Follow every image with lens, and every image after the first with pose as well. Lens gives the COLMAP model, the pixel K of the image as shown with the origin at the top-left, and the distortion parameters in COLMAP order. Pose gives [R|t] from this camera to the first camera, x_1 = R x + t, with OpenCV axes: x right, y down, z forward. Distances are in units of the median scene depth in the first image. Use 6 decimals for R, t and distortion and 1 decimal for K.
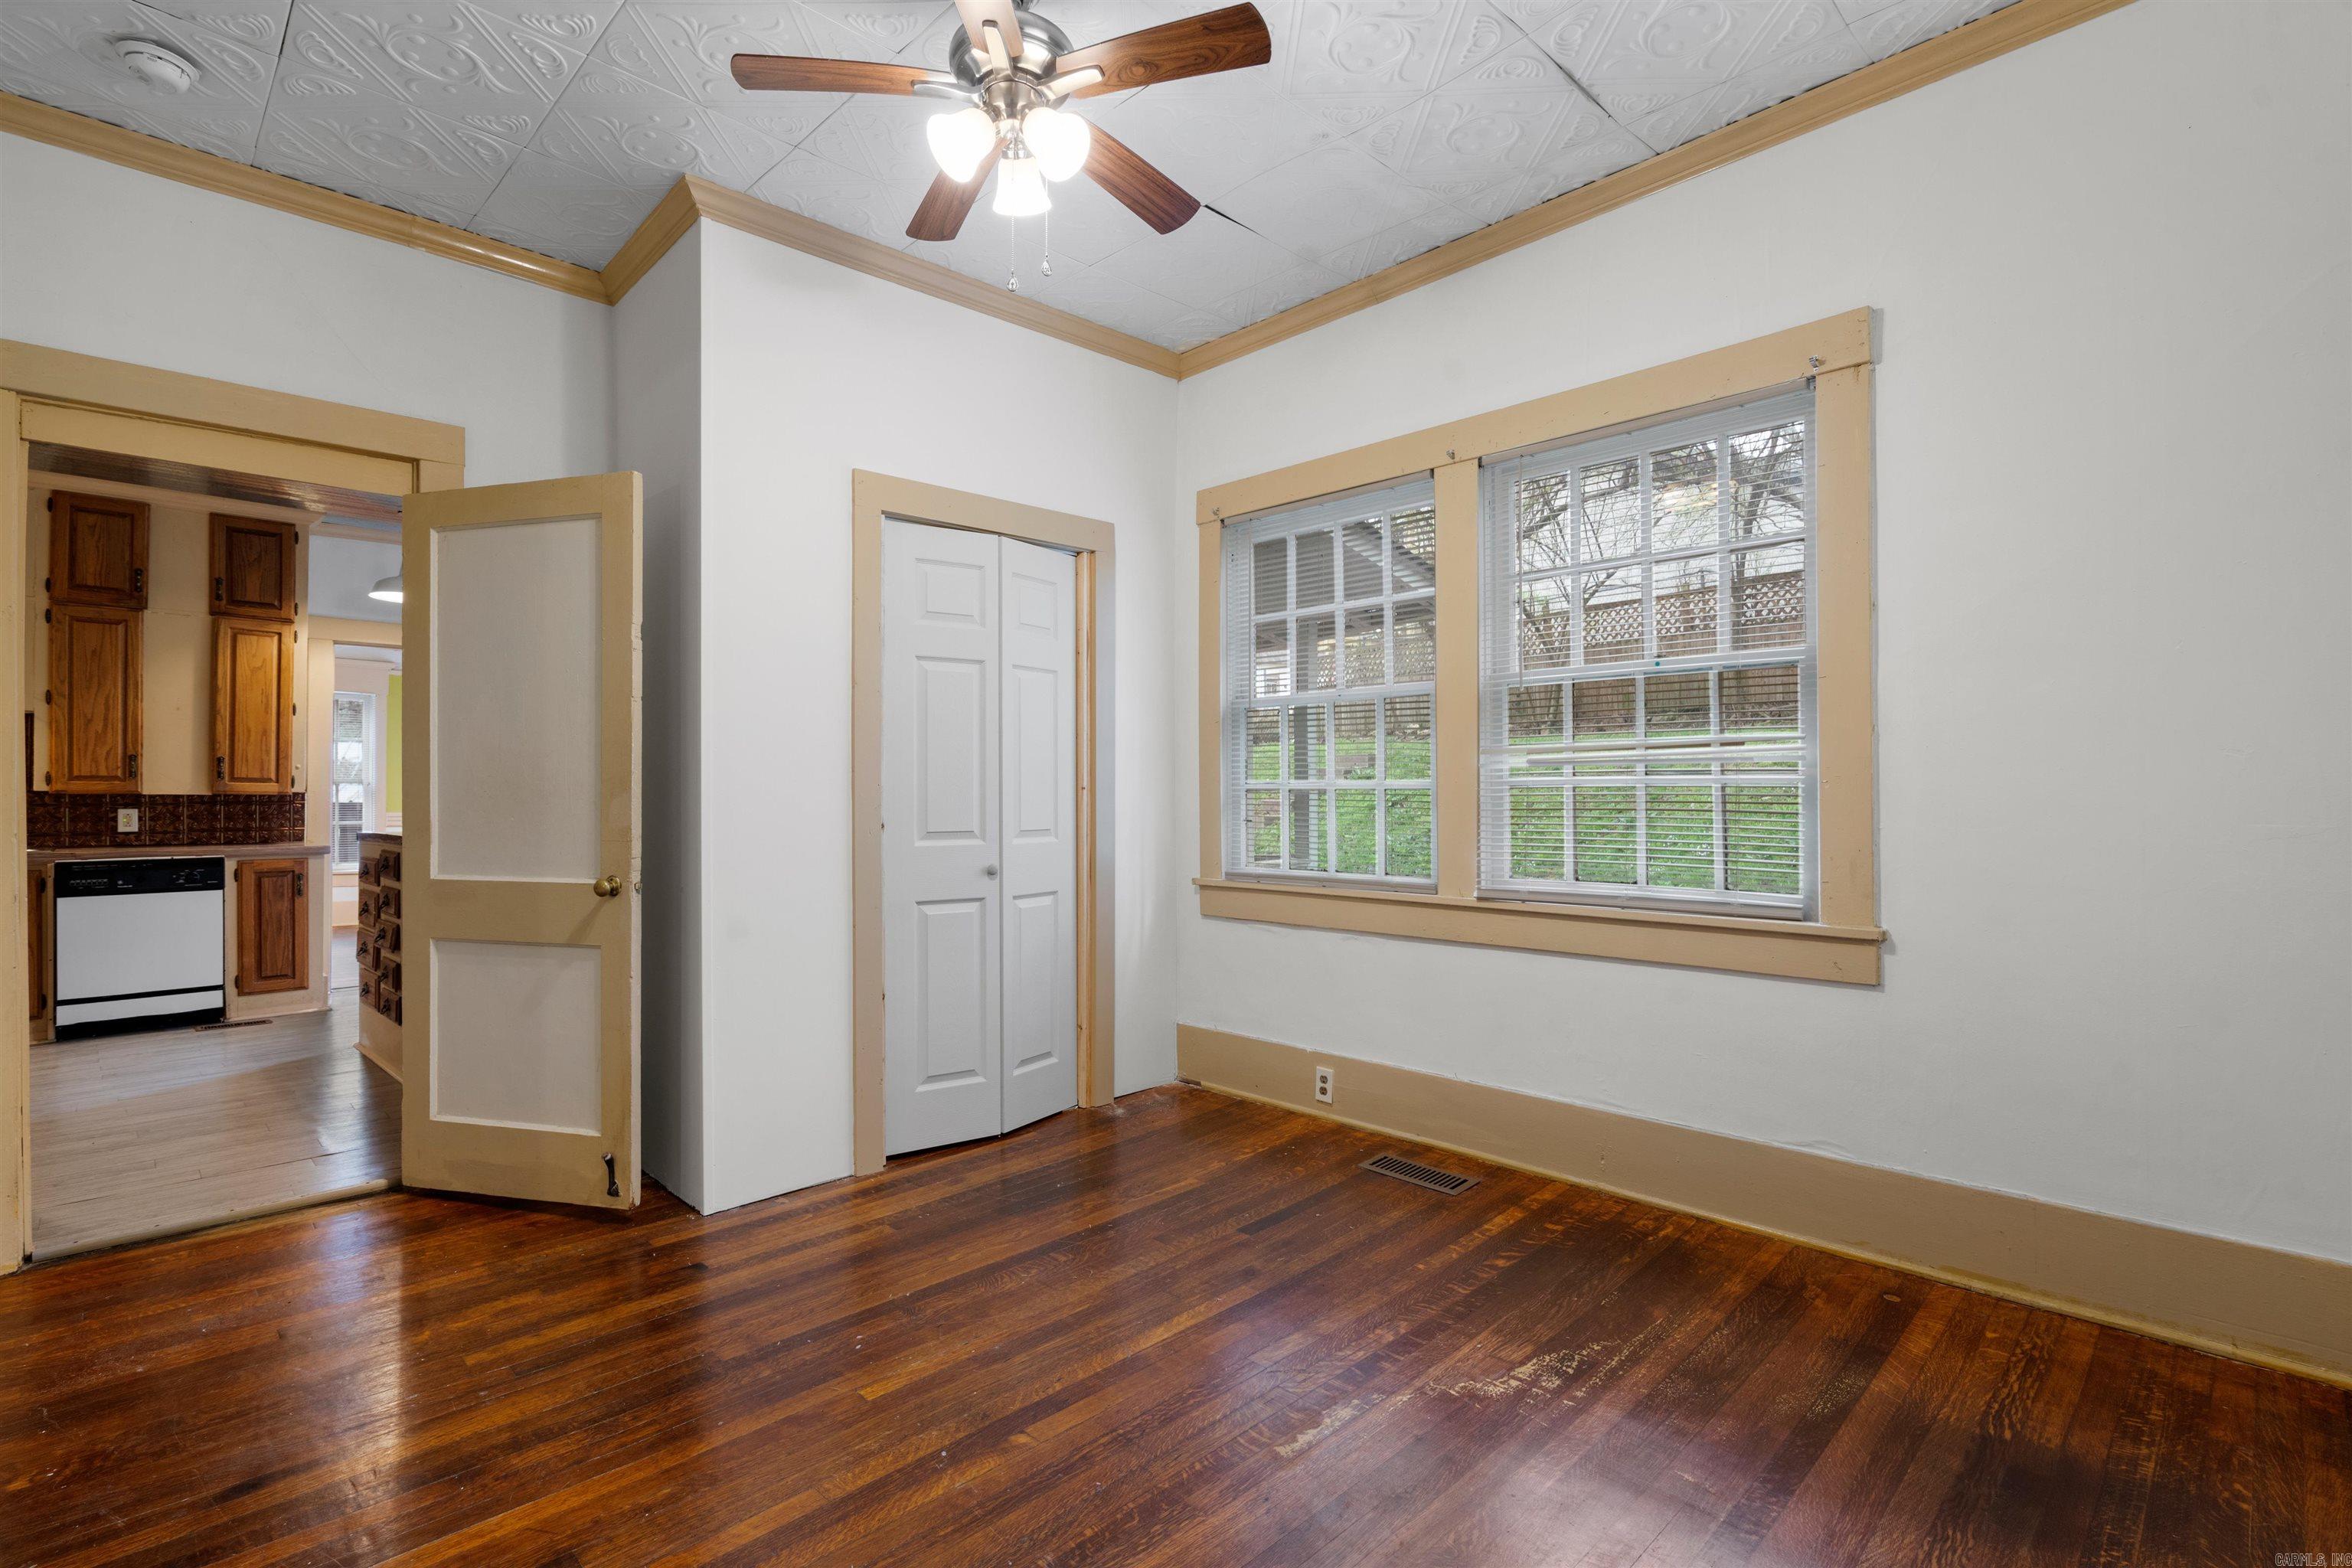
lens RADIAL K [[1097.2, 0, 1174.9], [0, 1097.2, 793.1], [0, 0, 1]] dist [0.000839, 0.000103]
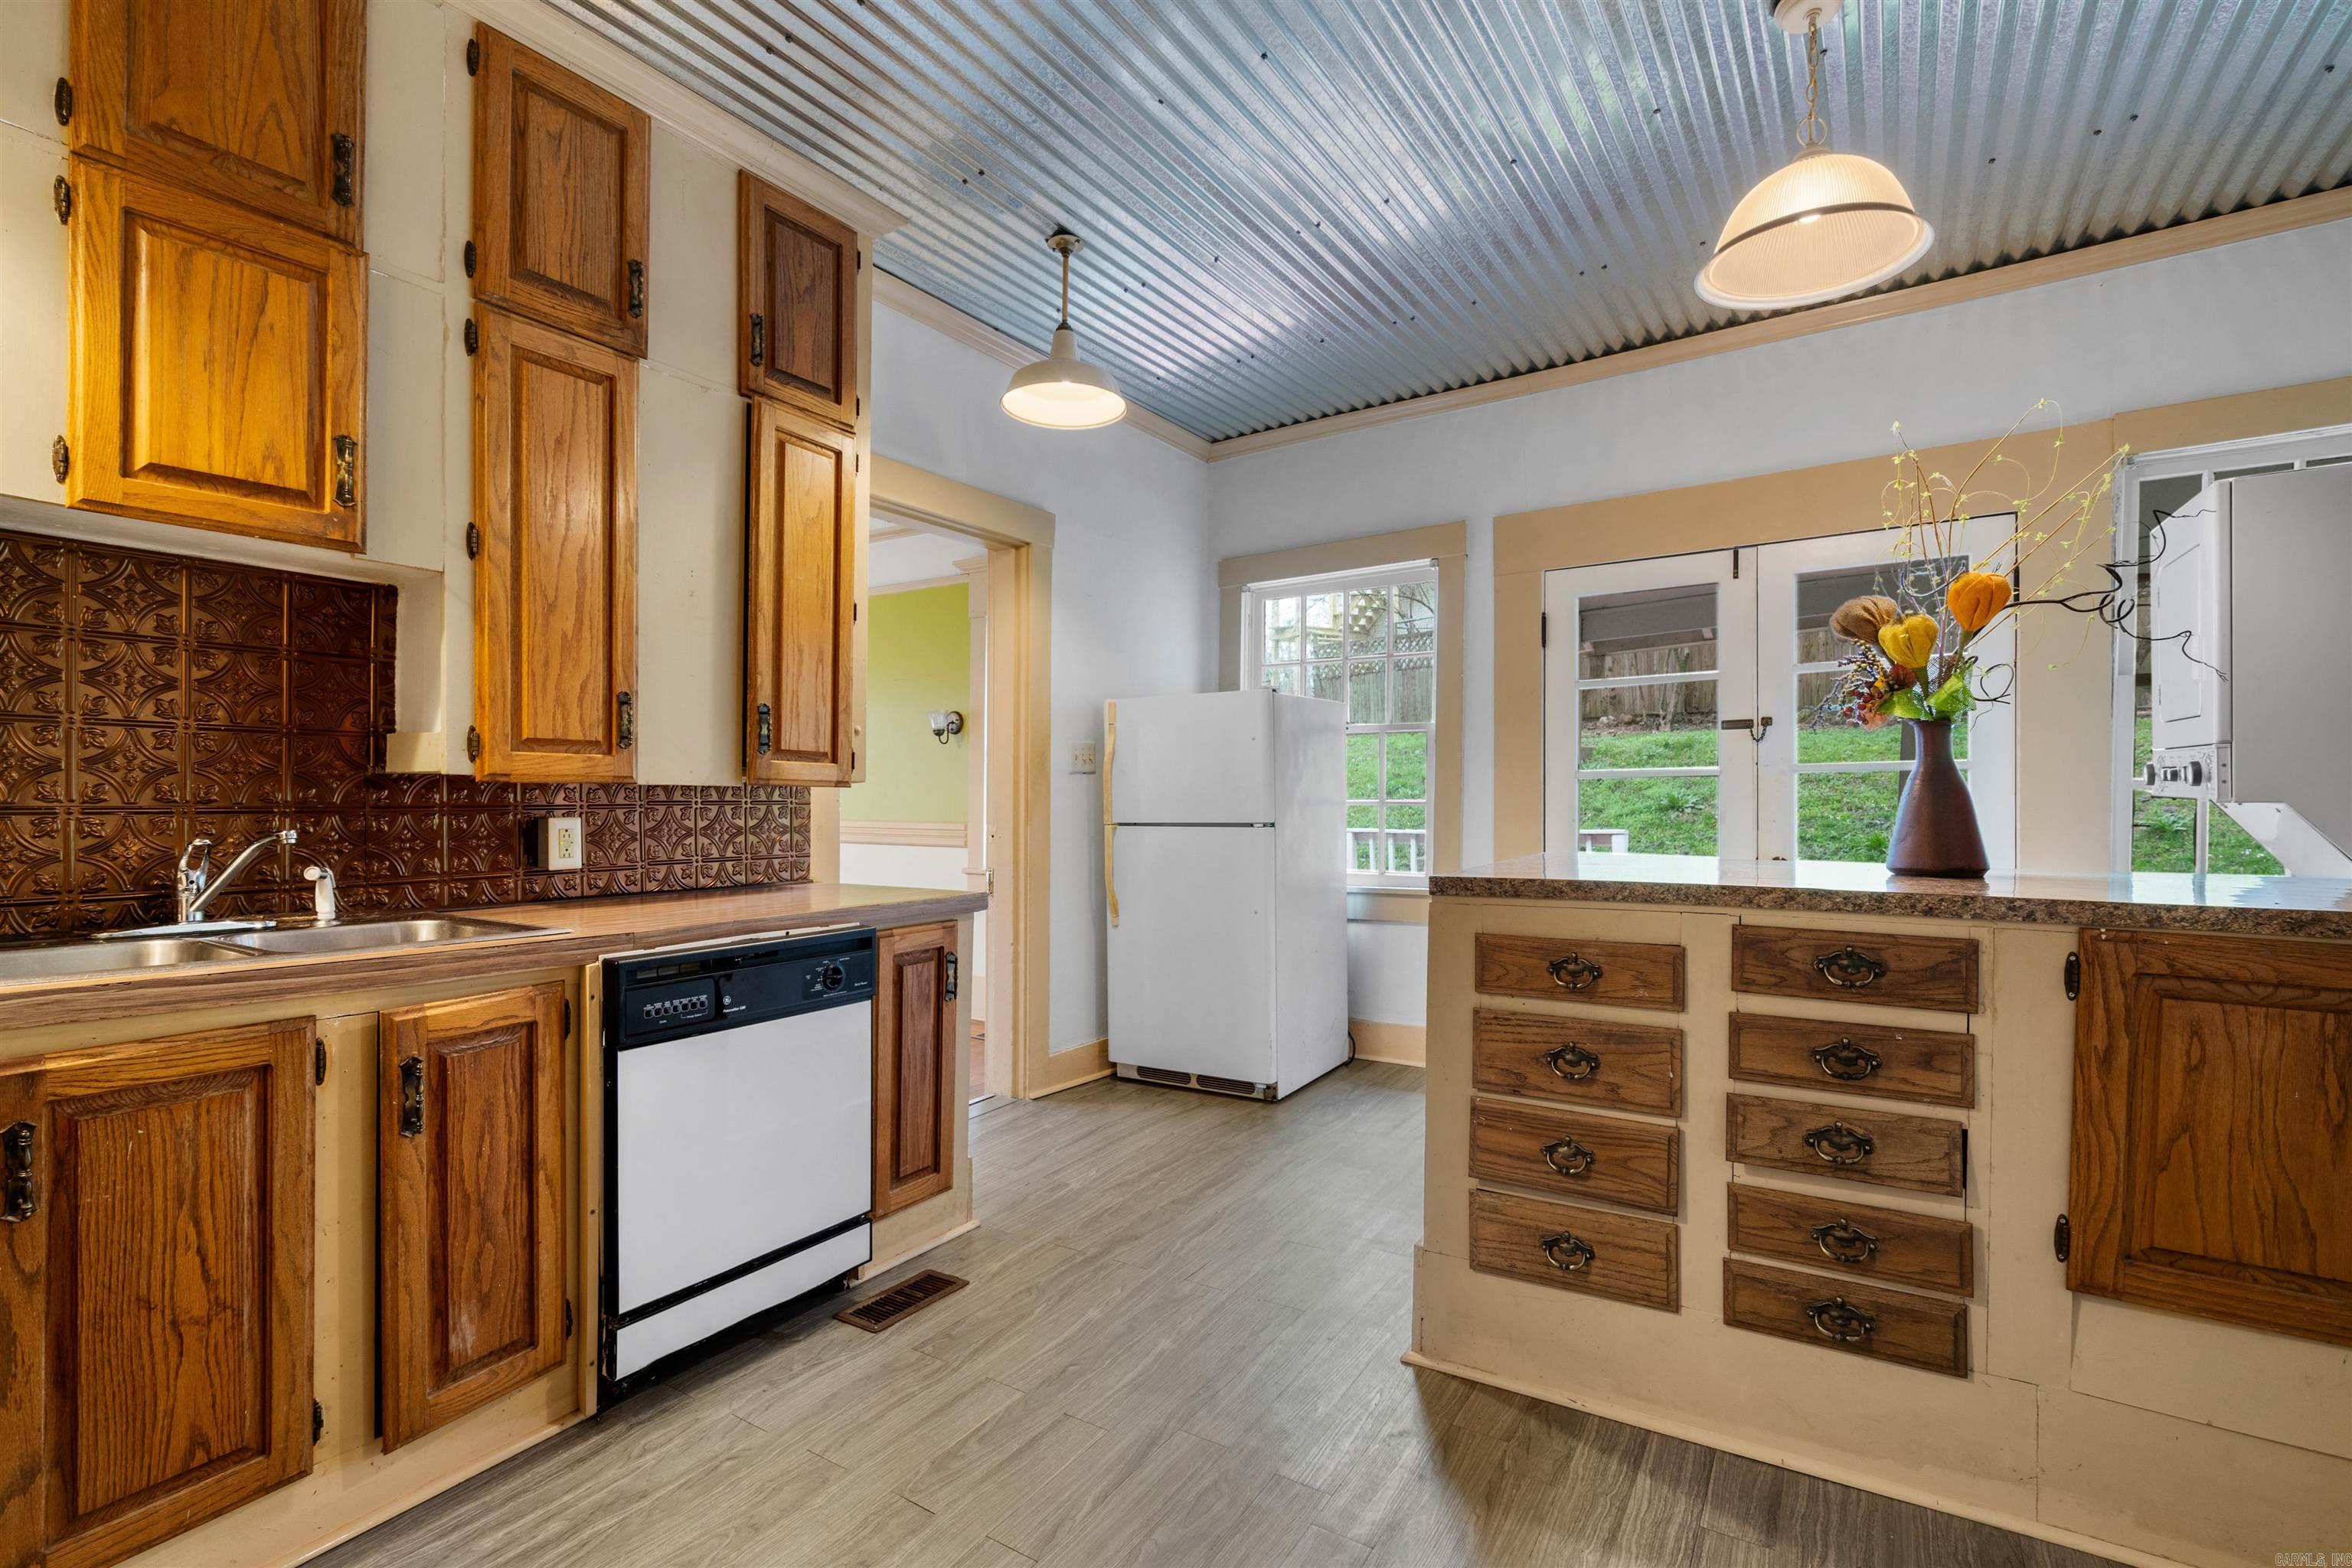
lens RADIAL K [[1088.2, 0, 1172.8], [0, 1088.2, 808.9], [0, 0, 1]] dist [-0.000079, 0.000239]
pose [[0.976452, -0.000022, 0.215733, -0.812083], [-0.003705, 0.999851, 0.016872, 0.002696], [-0.215702, -0.017274, 0.976307, 0.522627]]
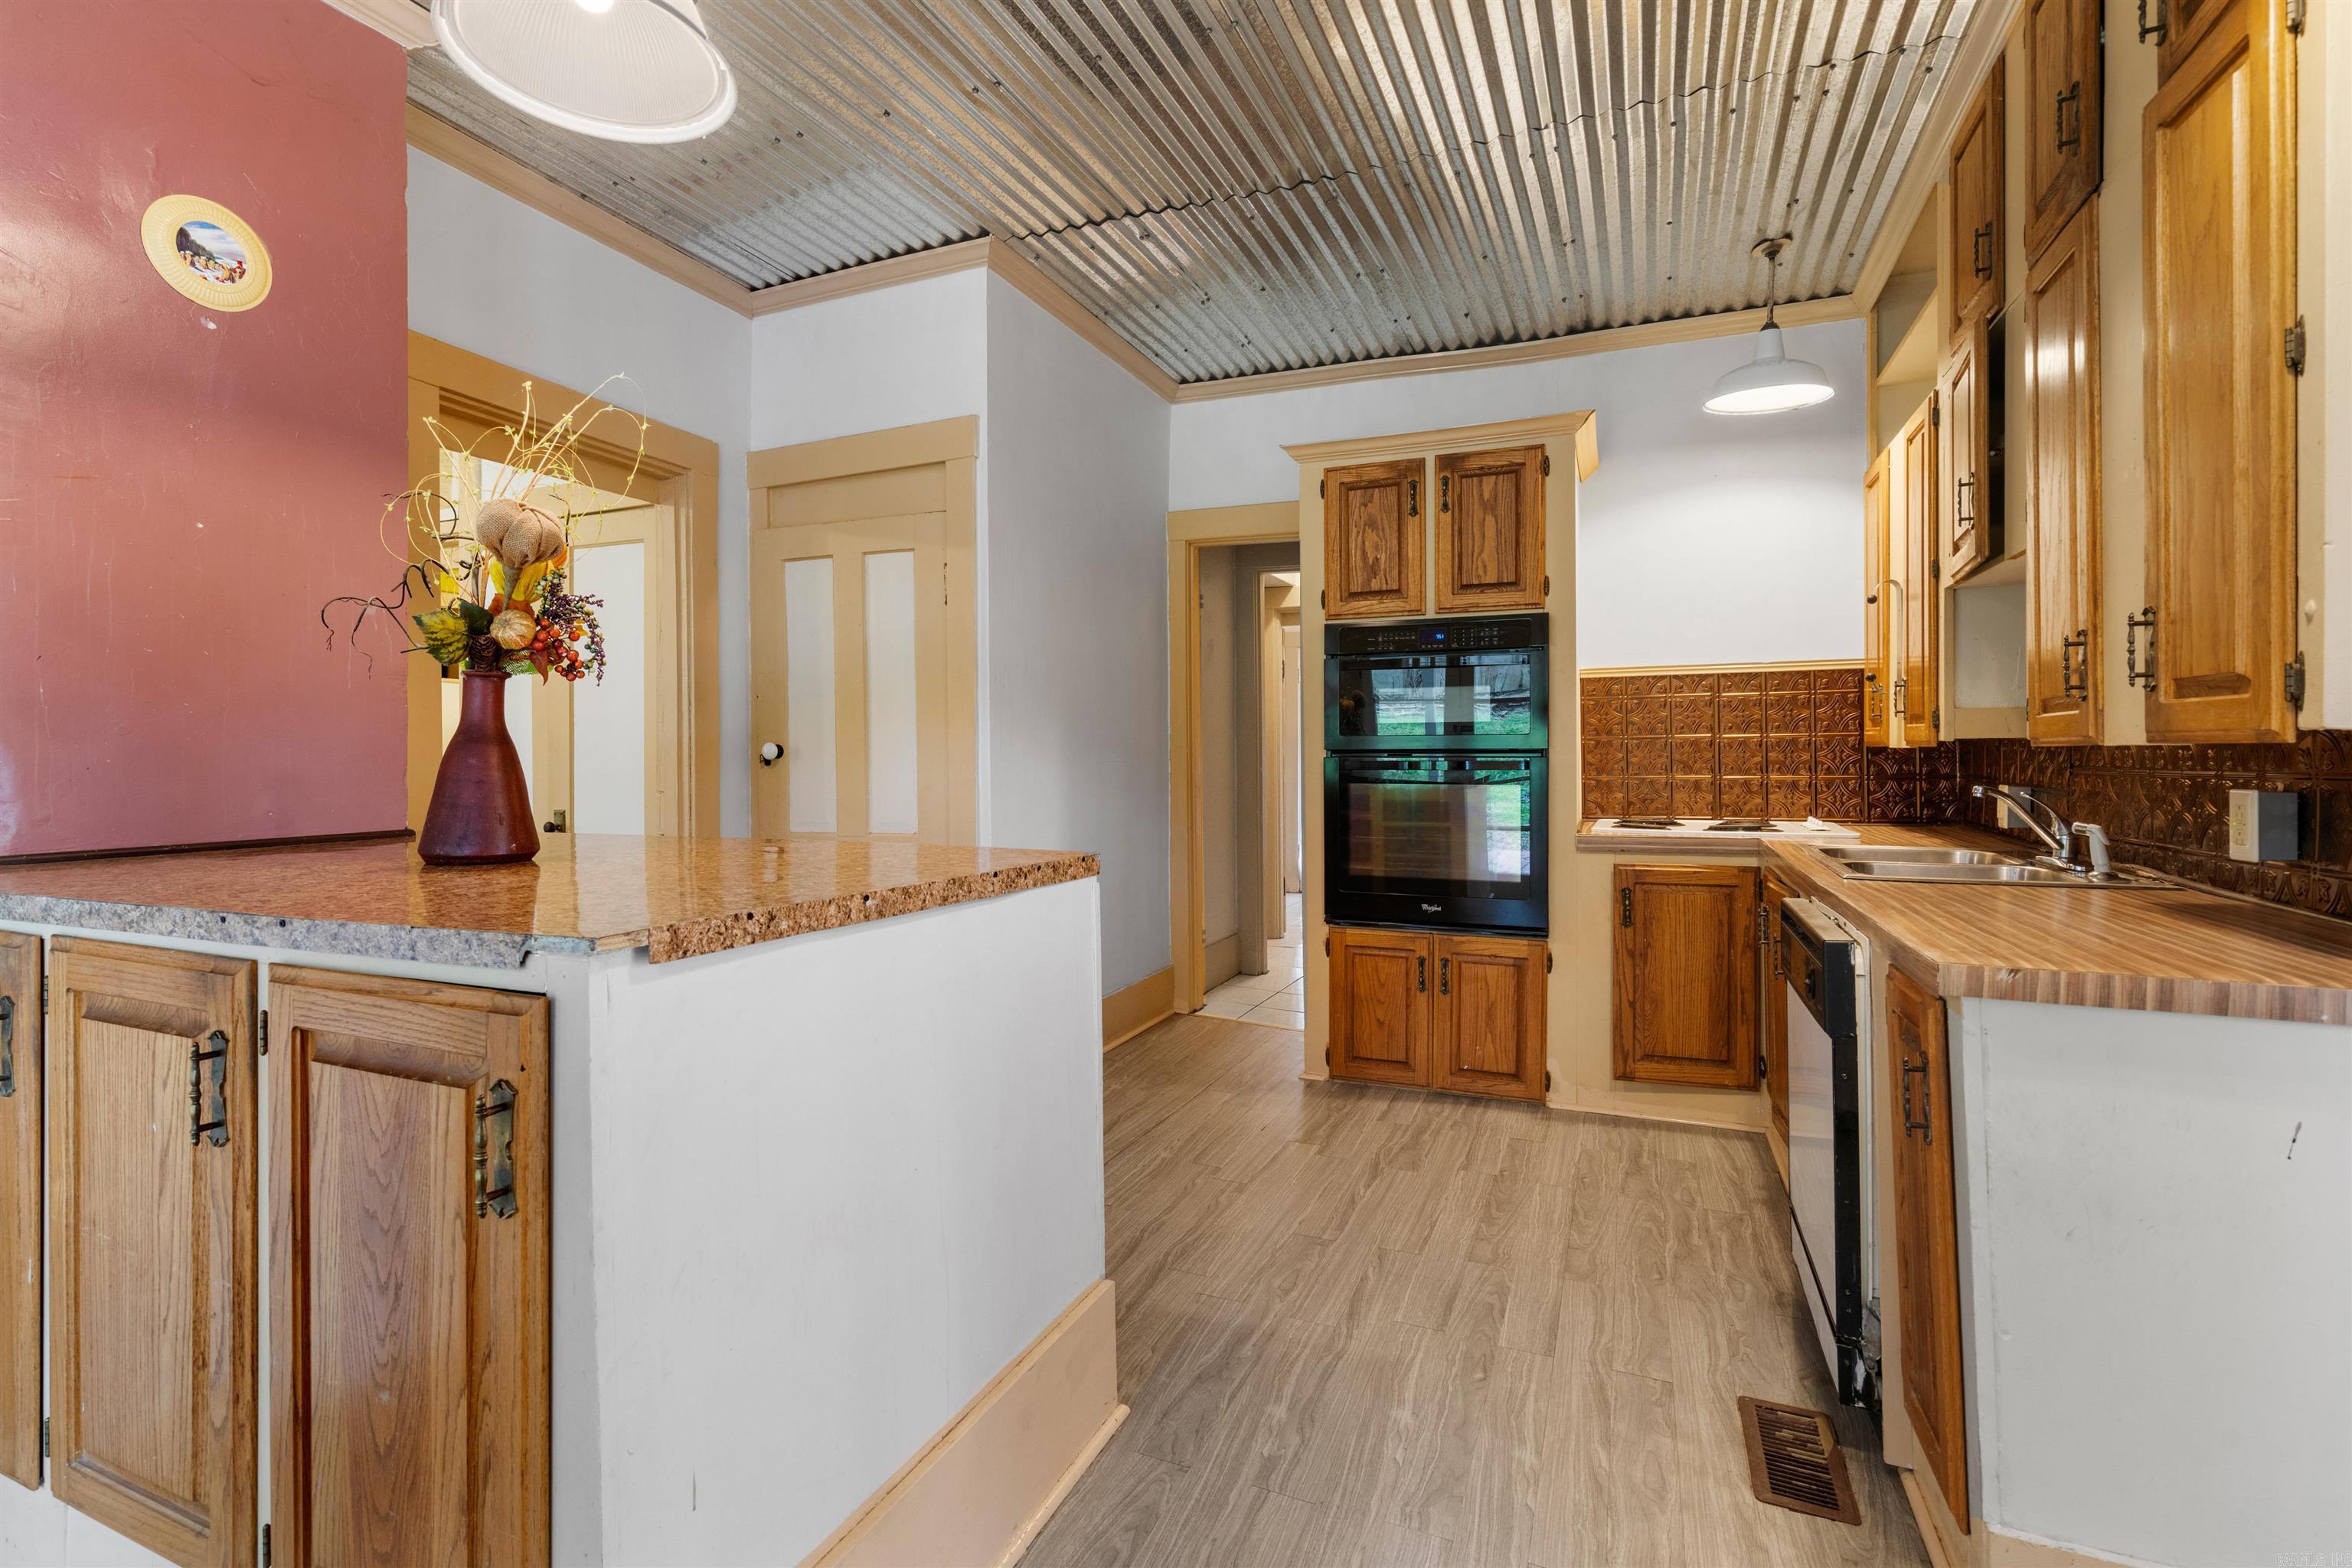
lens RADIAL K [[1072.3, 0, 1155.7], [0, 1072.3, 780.8], [0, 0, 1]] dist [0.000484, 0.000290]
pose [[-0.934188, 0.012437, -0.356565, -0.544165], [0.007442, 0.999854, 0.015378, 0.004068], [0.356704, 0.011713, -0.934144, 1.182438]]
